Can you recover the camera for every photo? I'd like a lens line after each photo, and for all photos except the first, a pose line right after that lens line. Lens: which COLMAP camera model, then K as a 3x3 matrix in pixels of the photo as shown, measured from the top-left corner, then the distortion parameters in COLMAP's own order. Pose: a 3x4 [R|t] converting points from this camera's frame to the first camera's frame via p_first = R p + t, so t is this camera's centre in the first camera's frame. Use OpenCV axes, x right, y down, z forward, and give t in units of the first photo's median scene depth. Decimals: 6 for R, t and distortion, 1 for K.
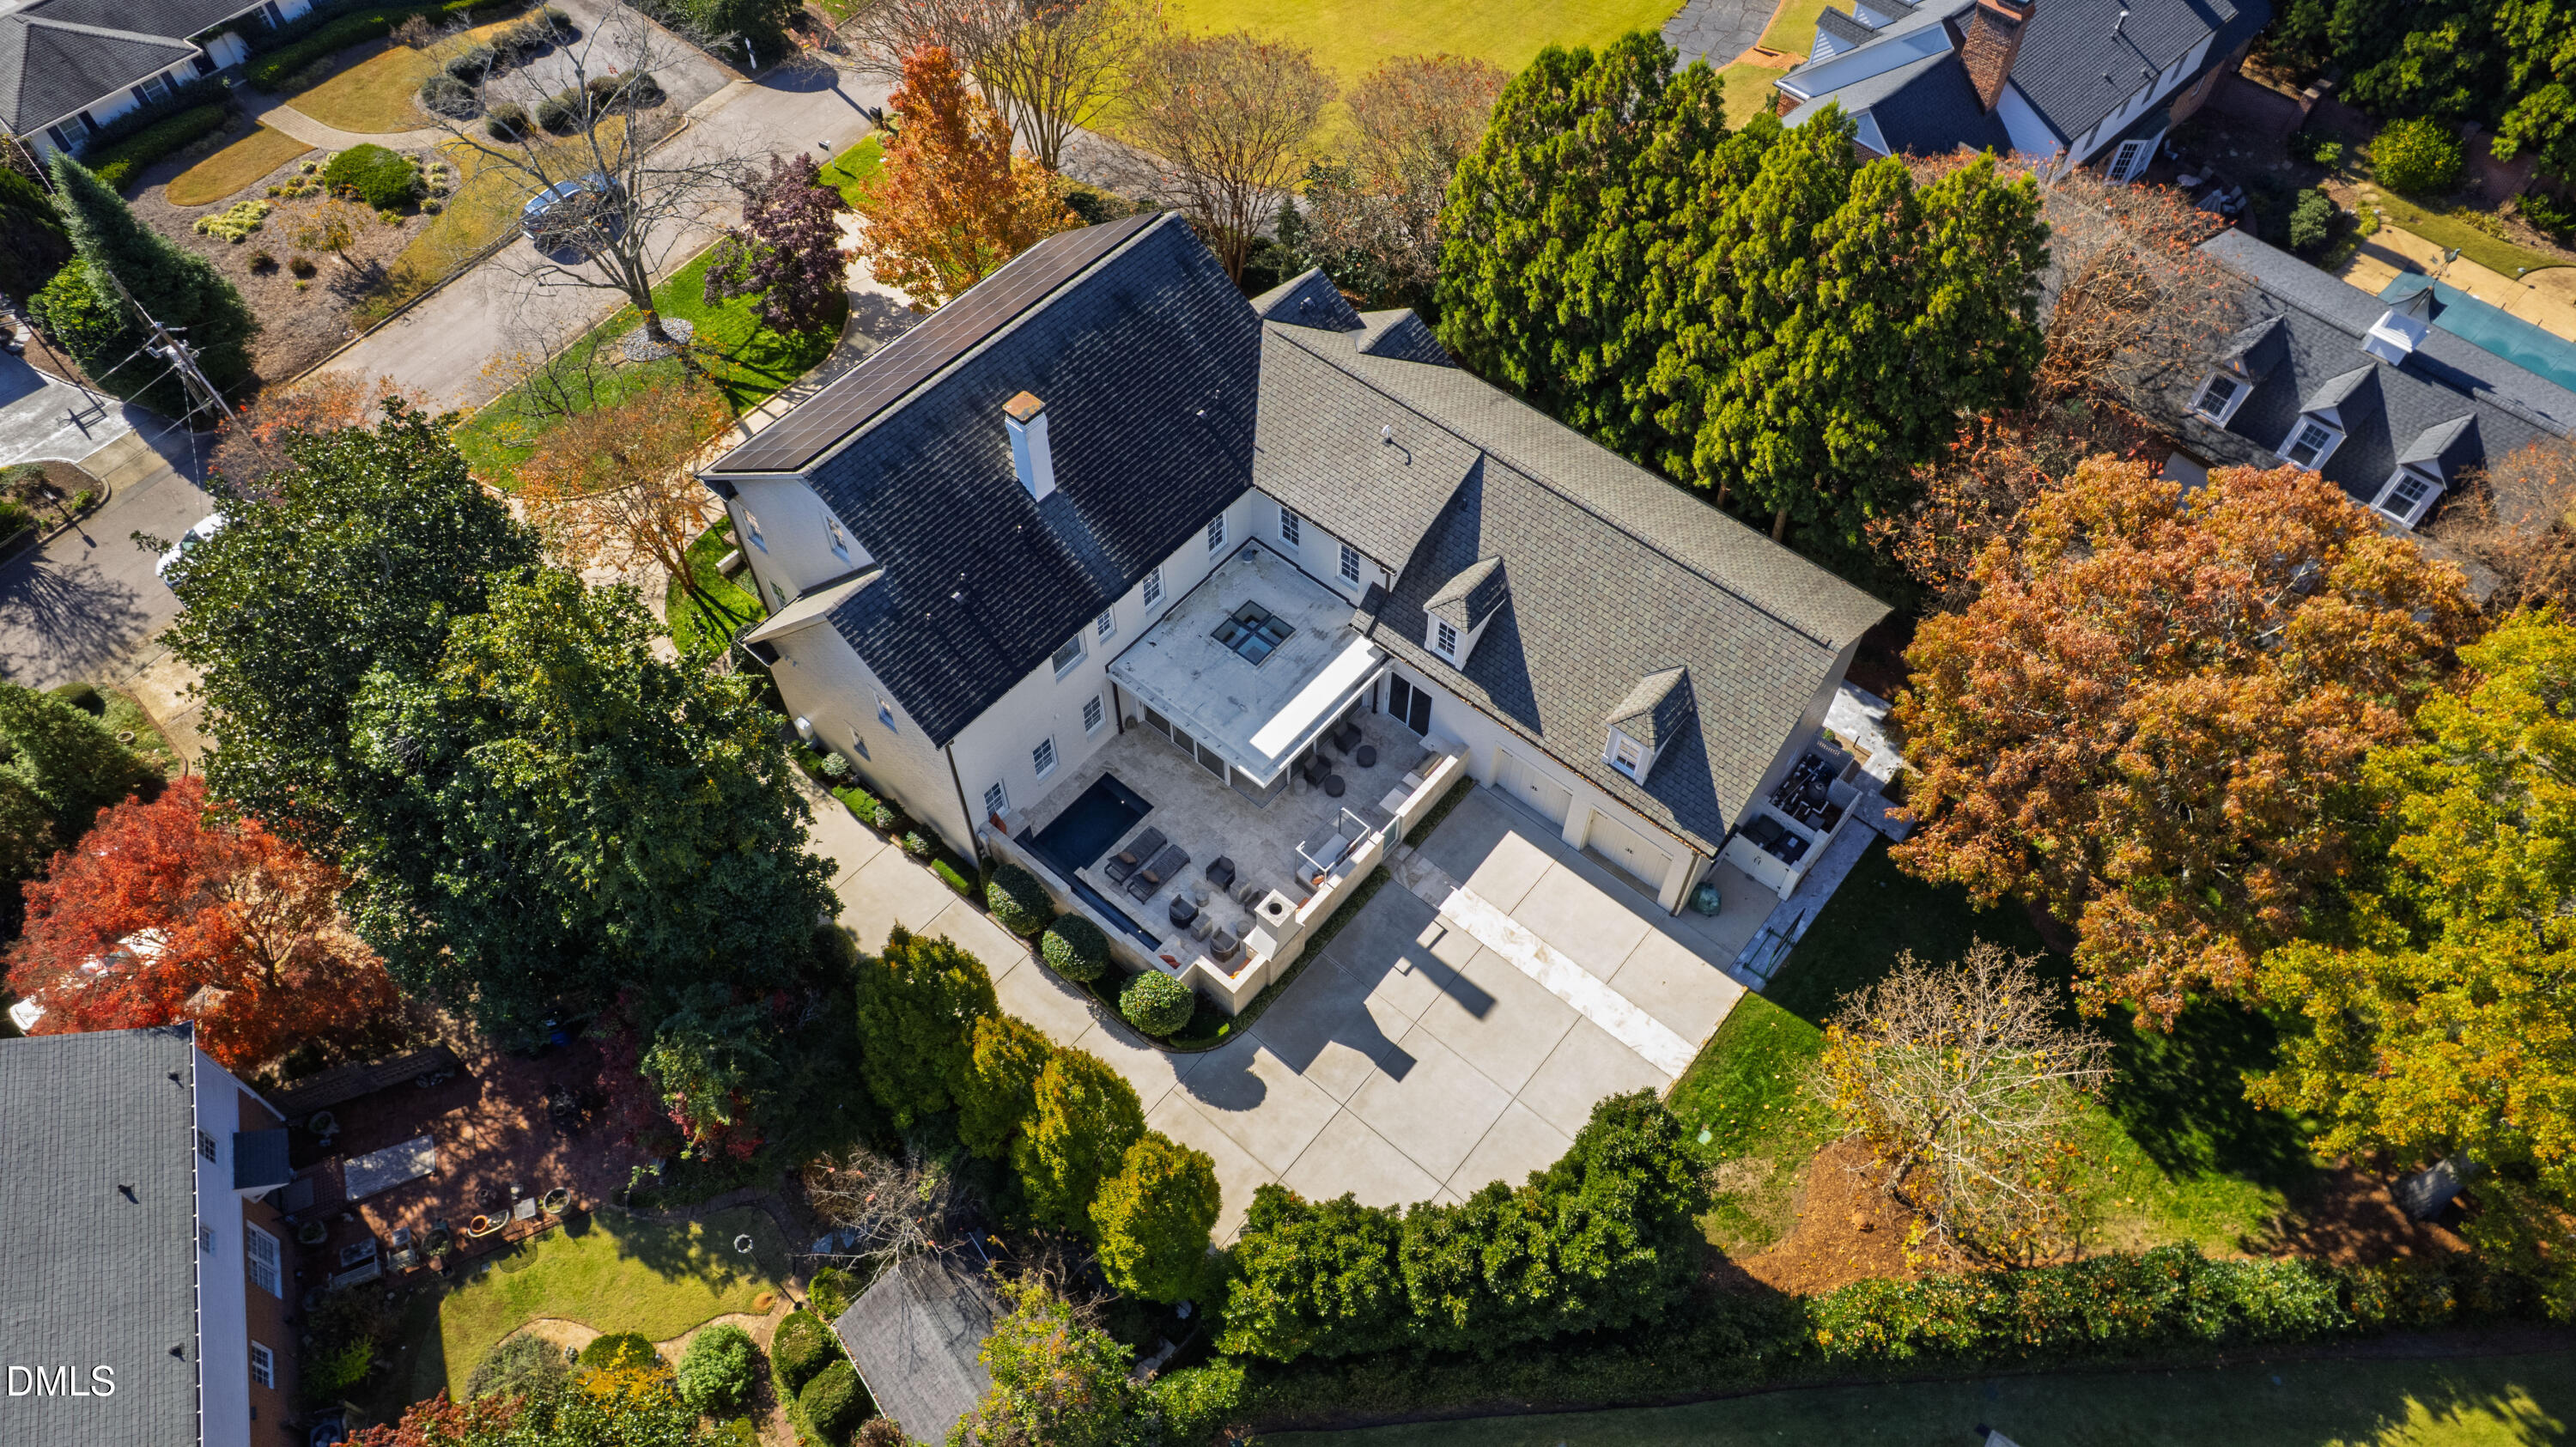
lens RADIAL K [[1644.8, 0, 1268.2], [0, 1644.8, 711.2], [0, 0, 1]] dist [-0.017876, 0.005449]
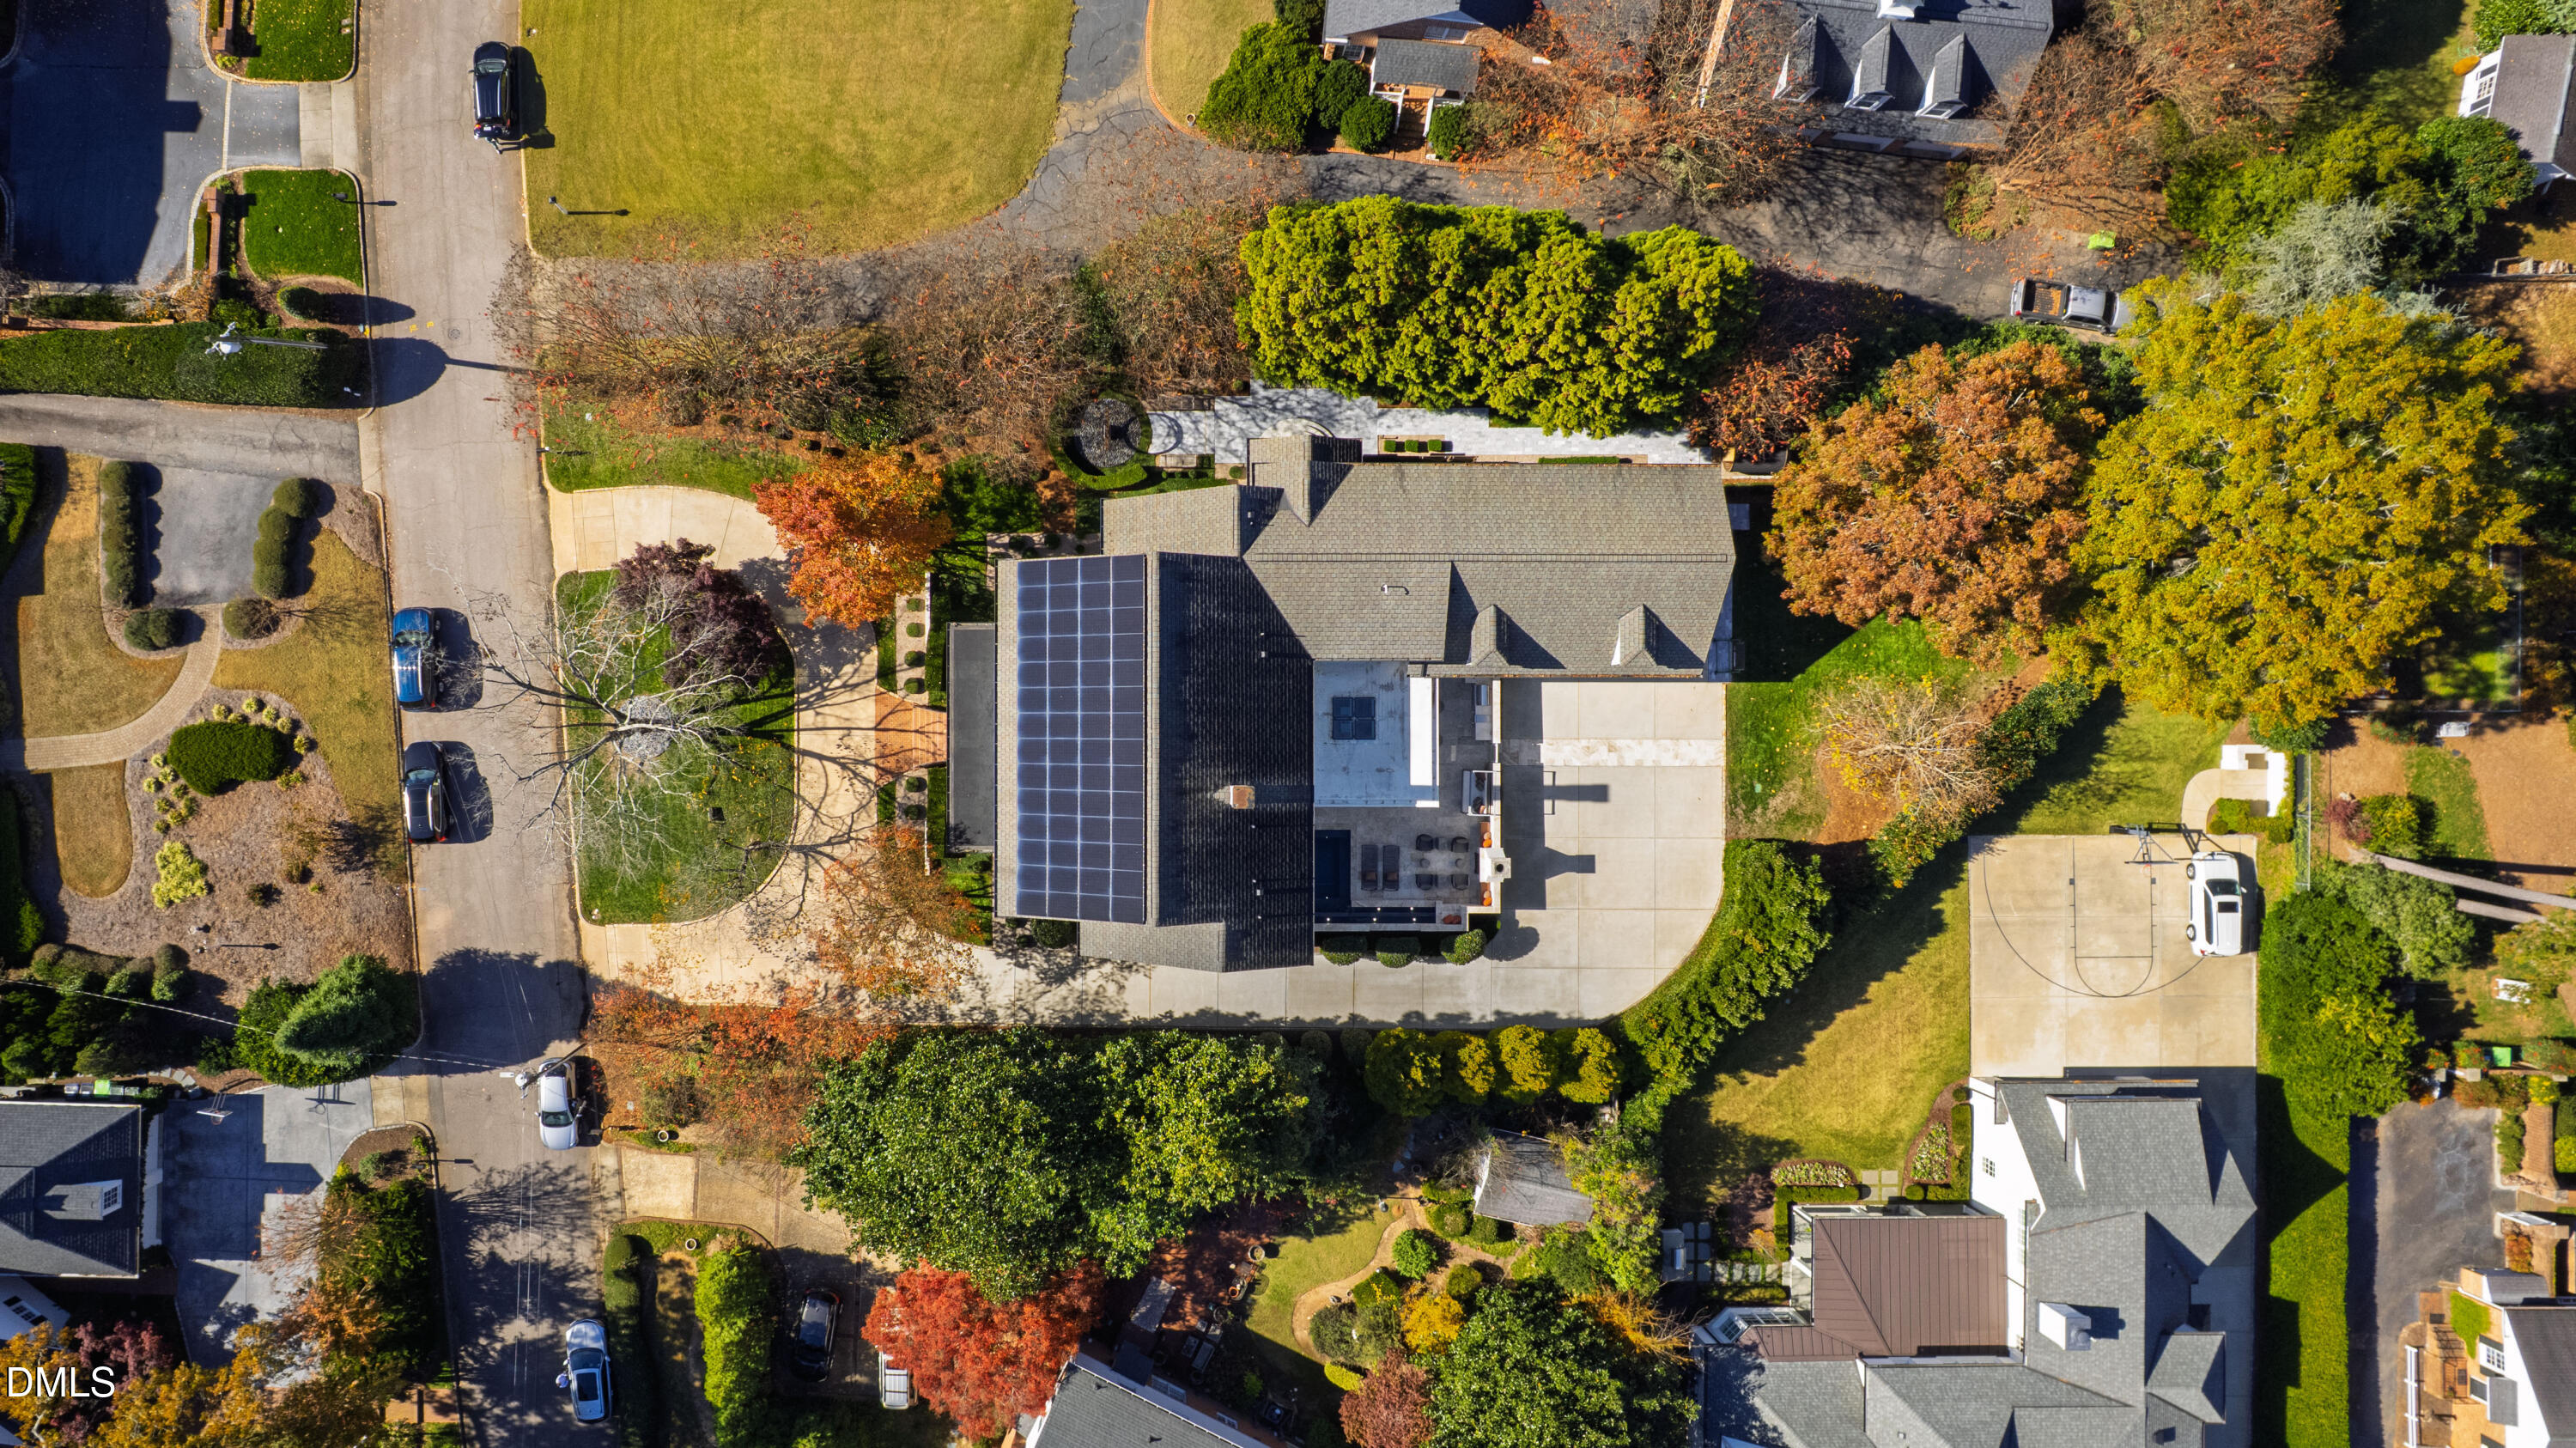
lens RADIAL K [[1644.8, 0, 1208.7], [0, 1644.8, 720.1], [0, 0, 1]] dist [-0.017876, 0.005449]
pose [[0.756514, -0.653614, 0.021793, -0.140424], [0.519942, 0.621342, 0.586170, -0.979511], [-0.396669, -0.432115, 0.809895, -0.103338]]
